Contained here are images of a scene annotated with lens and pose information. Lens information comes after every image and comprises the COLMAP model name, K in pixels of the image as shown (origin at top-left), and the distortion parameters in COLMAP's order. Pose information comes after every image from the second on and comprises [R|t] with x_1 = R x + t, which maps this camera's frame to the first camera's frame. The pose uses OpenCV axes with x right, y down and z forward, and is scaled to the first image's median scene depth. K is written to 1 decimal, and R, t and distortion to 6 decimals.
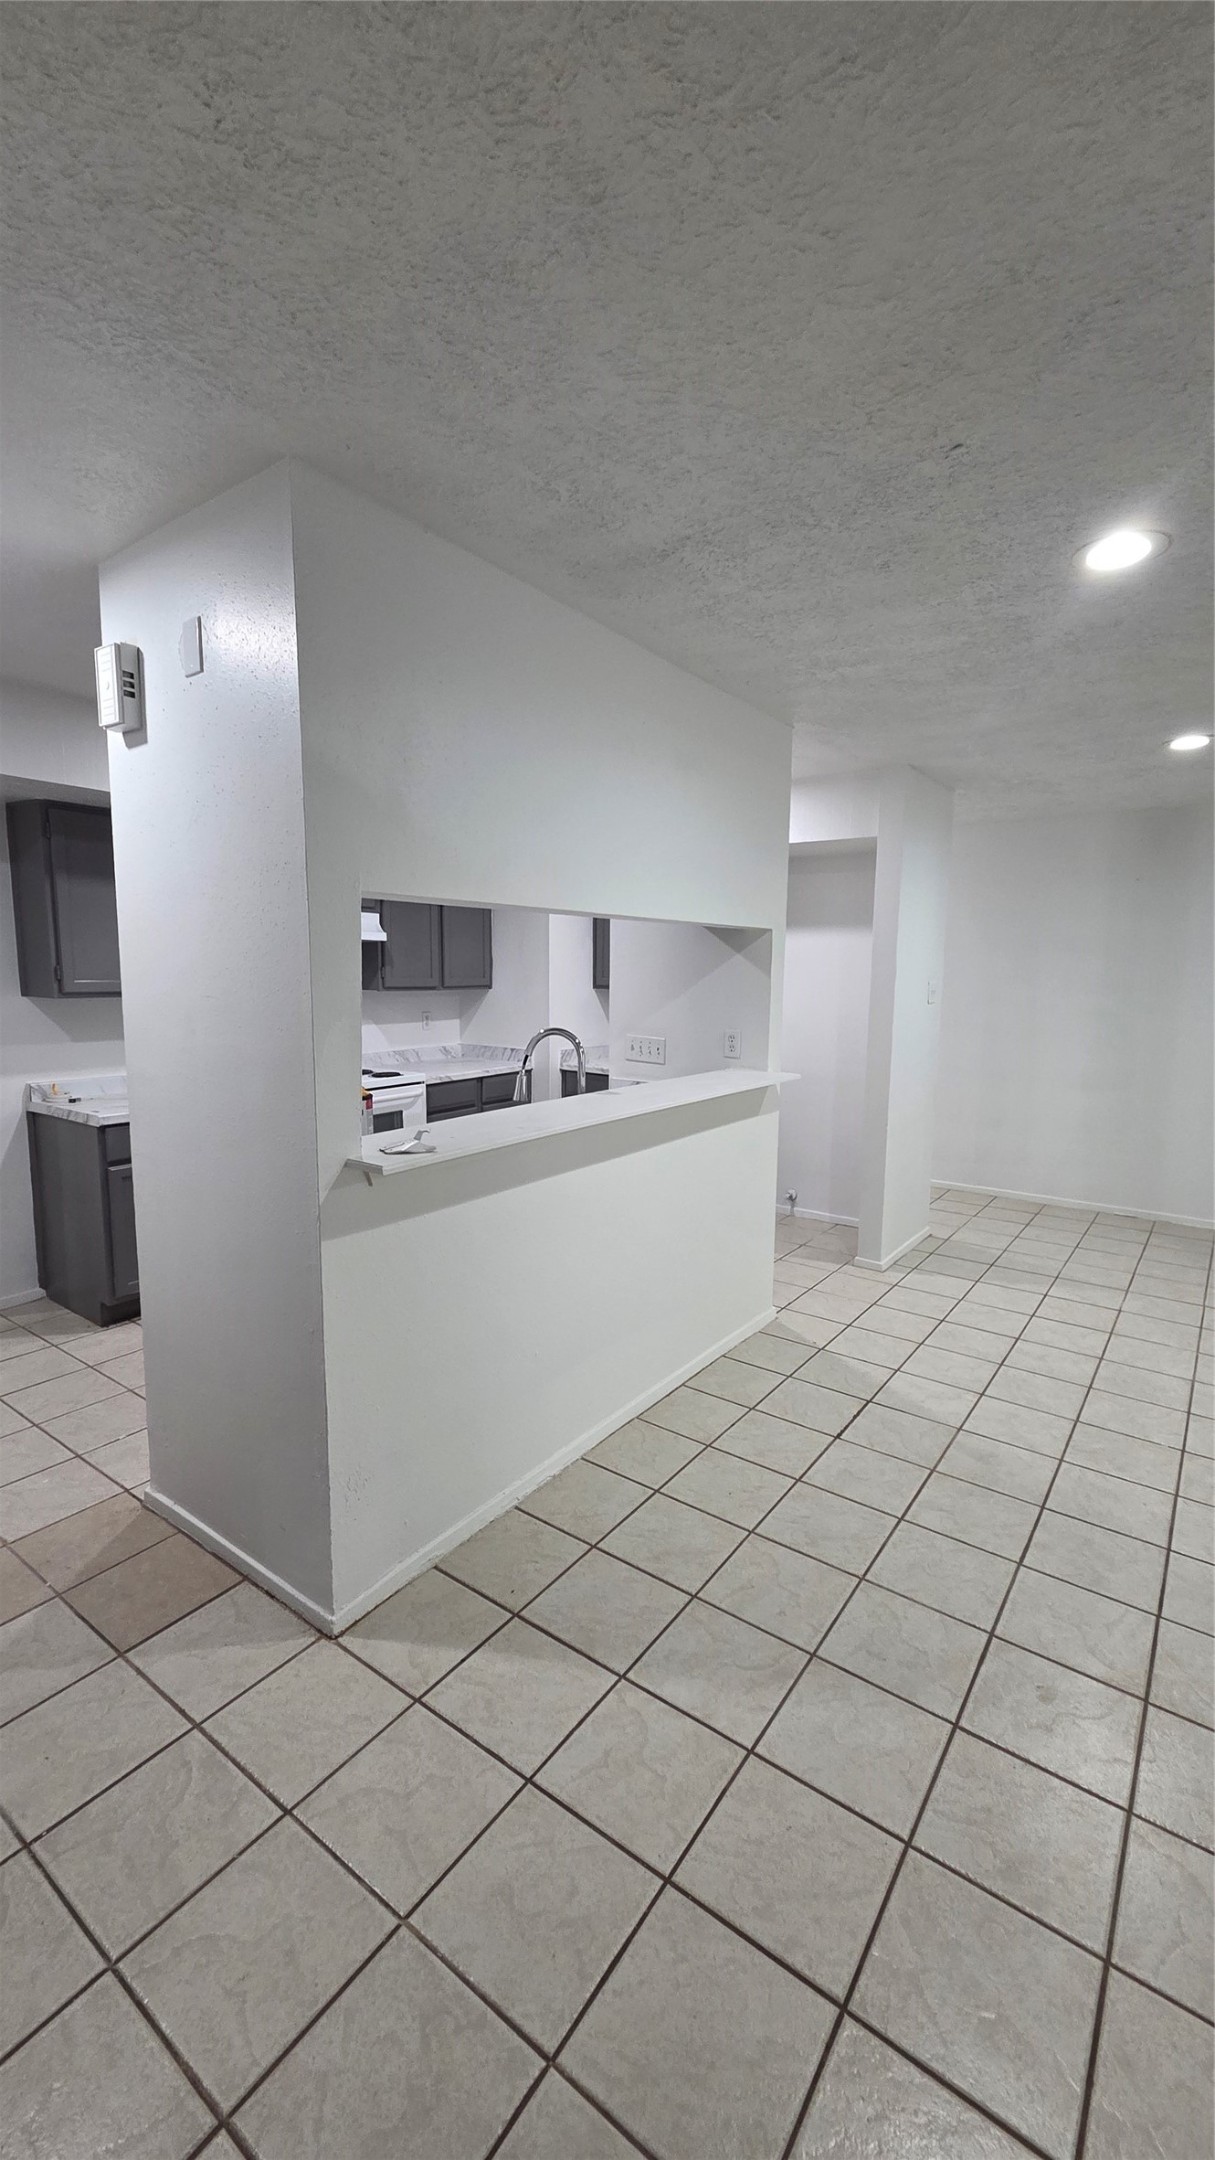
lens RADIAL K [[885.0, 0, 609.1], [0, 885.0, 1078.5], [0, 0, 1]] dist [0.006923, -0.000239]
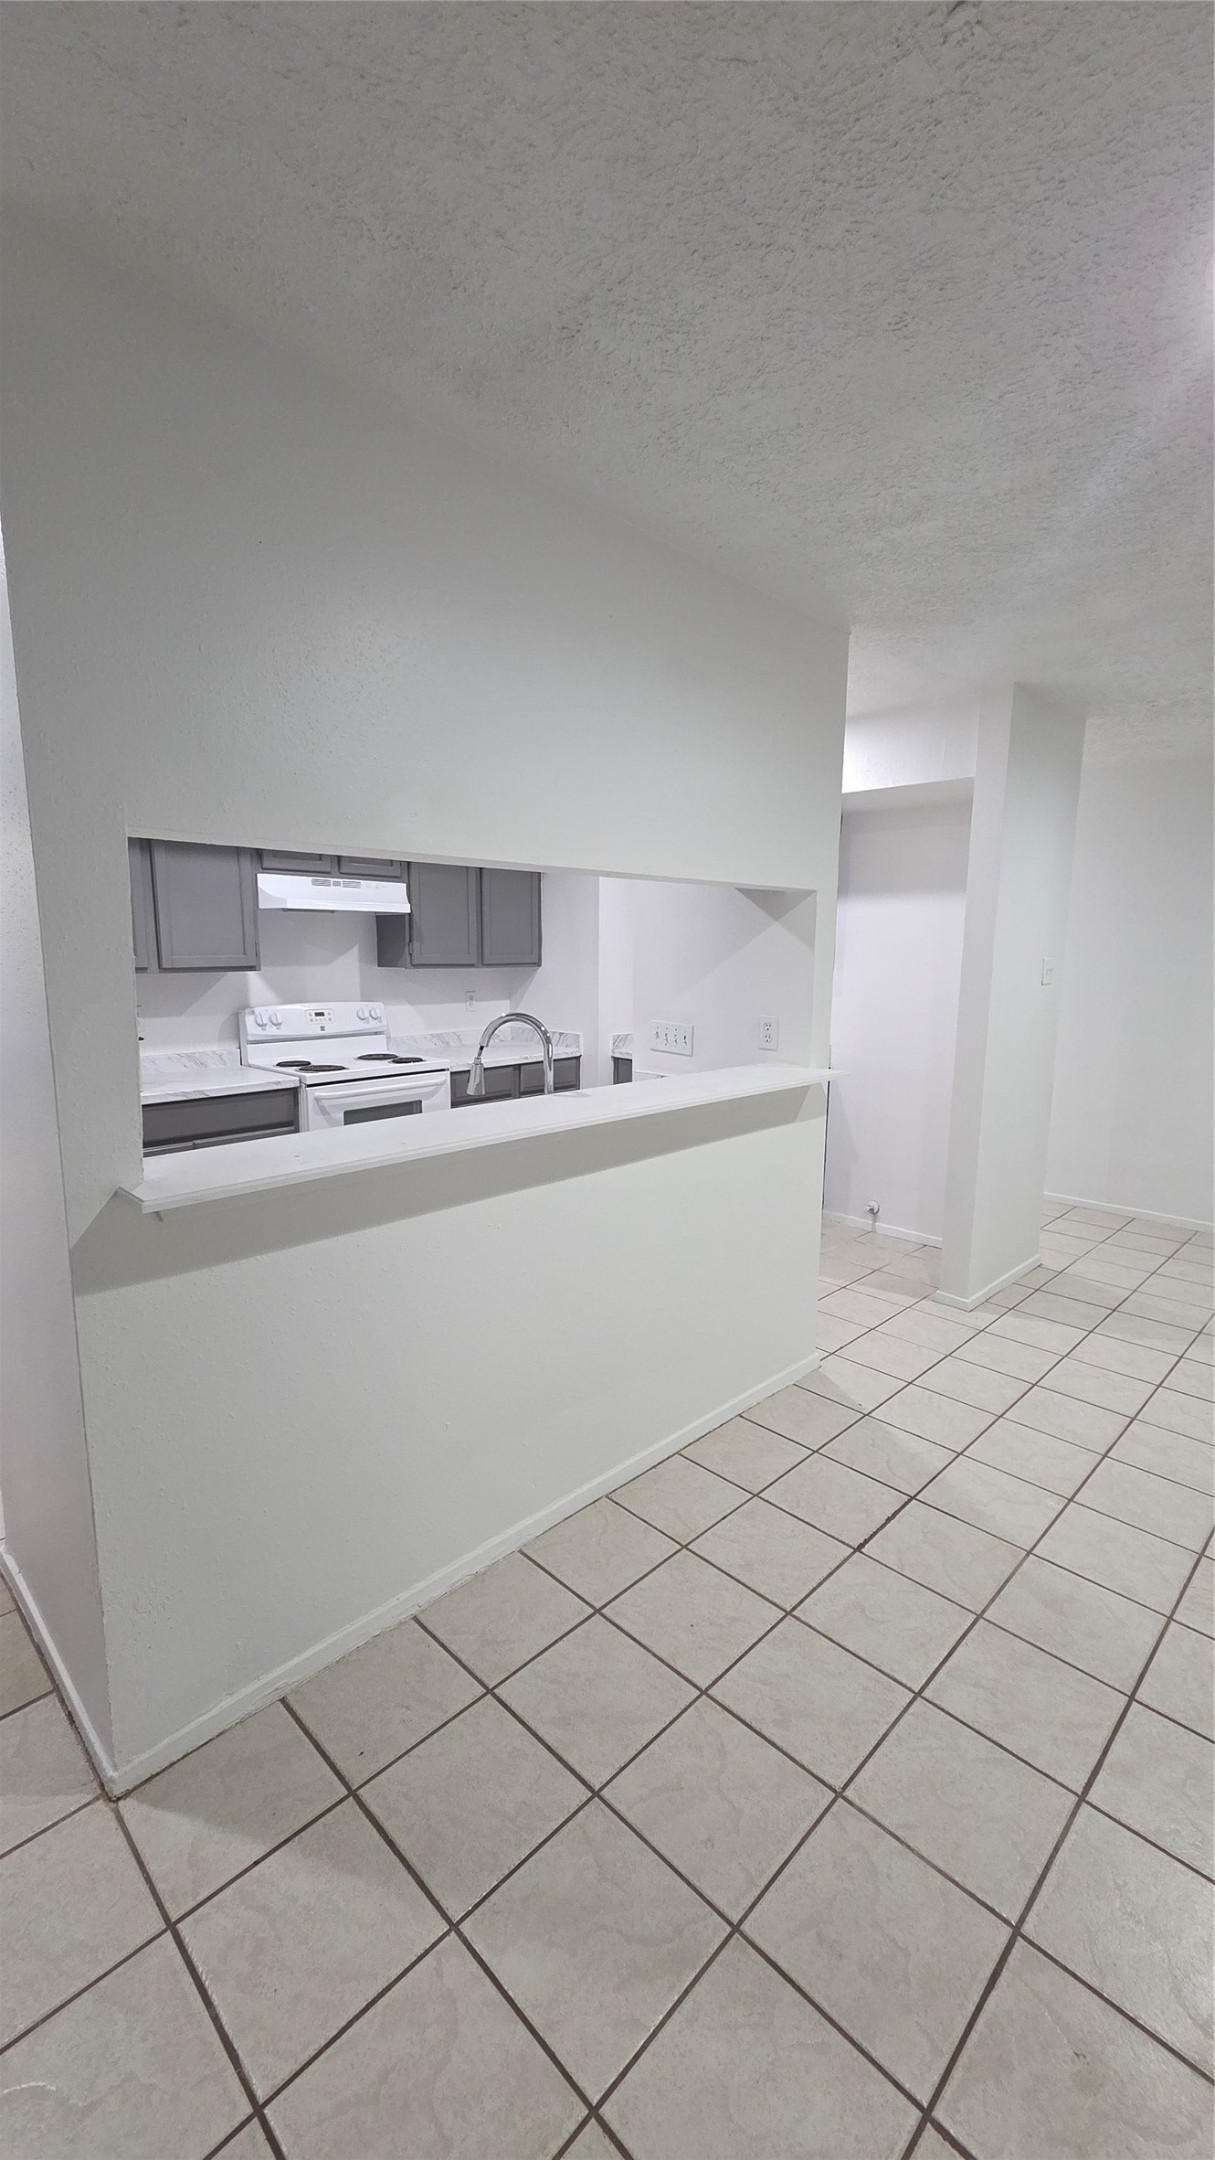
lens RADIAL K [[885.0, 0, 603.3], [0, 885.0, 1080.5], [0, 0, 1]] dist [0.006923, -0.000239]
pose [[0.987429, 0.021978, -0.156529, 0.144891], [-0.017946, 0.999471, 0.027122, -0.018325], [0.157042, -0.023972, 0.987301, 0.205259]]
